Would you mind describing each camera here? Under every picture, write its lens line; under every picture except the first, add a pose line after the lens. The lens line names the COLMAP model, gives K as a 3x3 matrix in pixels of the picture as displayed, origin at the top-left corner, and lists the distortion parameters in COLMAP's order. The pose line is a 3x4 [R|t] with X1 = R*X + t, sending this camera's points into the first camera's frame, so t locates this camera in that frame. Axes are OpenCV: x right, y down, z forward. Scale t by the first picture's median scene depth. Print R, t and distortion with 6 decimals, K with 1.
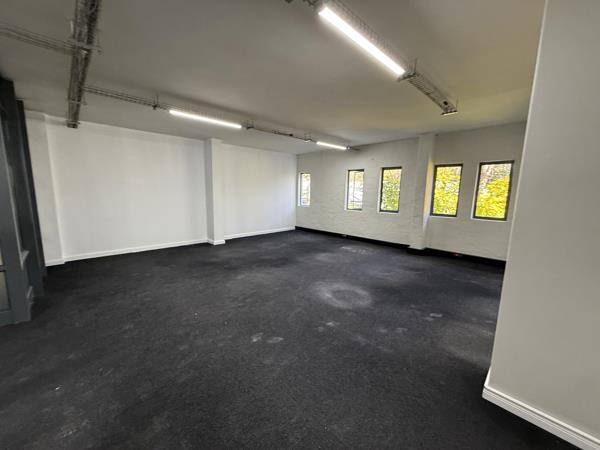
lens RADIAL K [[238.7, 0, 296.5], [0, 238.7, 224.9], [0, 0, 1]] dist [-0.002177, 0.000398]
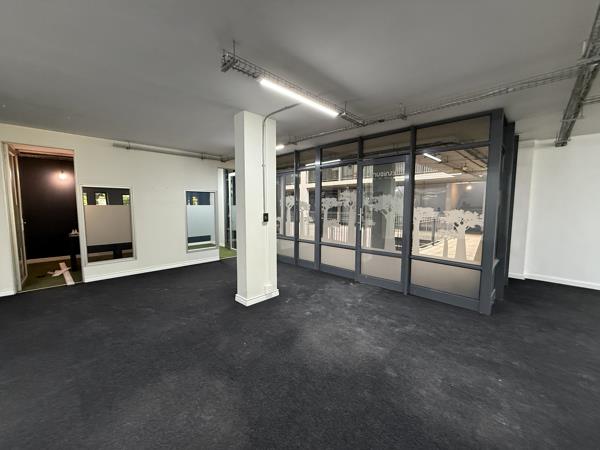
lens RADIAL K [[238.7, 0, 299.7], [0, 238.7, 223.2], [0, 0, 1]] dist [-0.002177, 0.000398]
pose [[0.021326, 0.060431, -0.997945, 0.040008], [-0.150683, 0.986964, 0.056546, 0.011071], [0.988352, 0.149167, 0.030154, -0.054584]]
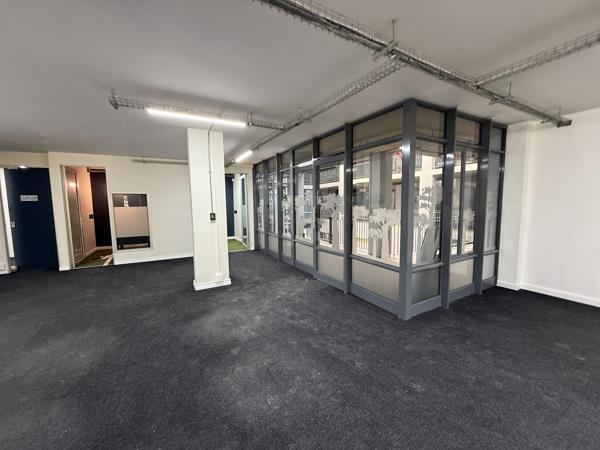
lens RADIAL K [[238.7, 0, 296.5], [0, 238.7, 222.9], [0, 0, 1]] dist [-0.002177, 0.000398]
pose [[-0.252091, 0.068936, -0.965245, 0.070504], [-0.132898, 0.985542, 0.105094, -0.092191], [0.958534, 0.154772, -0.239285, 0.575692]]
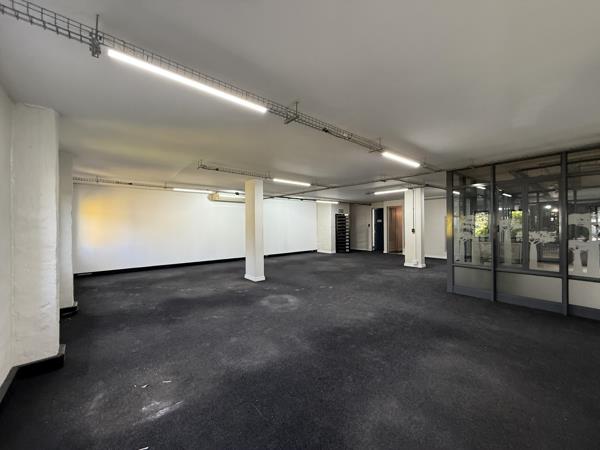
lens RADIAL K [[238.7, 0, 297.0], [0, 238.7, 224.8], [0, 0, 1]] dist [-0.002177, 0.000398]
pose [[-0.997399, -0.009338, 0.071471, 0.003600], [0.001363, 0.988953, 0.148224, -0.377177], [-0.072066, 0.147936, -0.986368, 2.475525]]
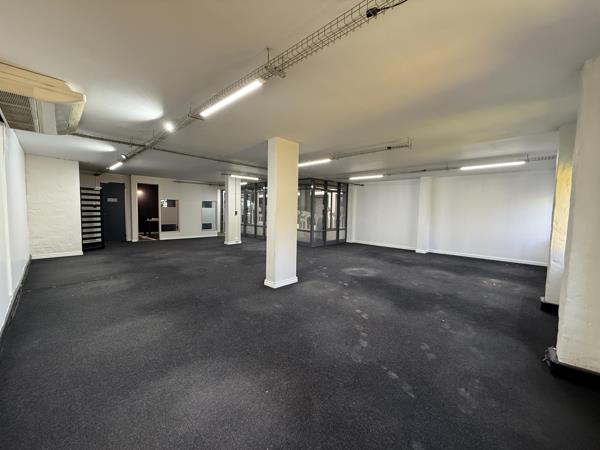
lens RADIAL K [[238.7, 0, 298.3], [0, 238.7, 224.0], [0, 0, 1]] dist [-0.002177, 0.000398]
pose [[0.038700, 0.042991, -0.998326, 1.981069], [-0.166685, 0.985354, 0.035971, -0.028873], [0.985250, 0.165014, 0.045299, 0.482429]]
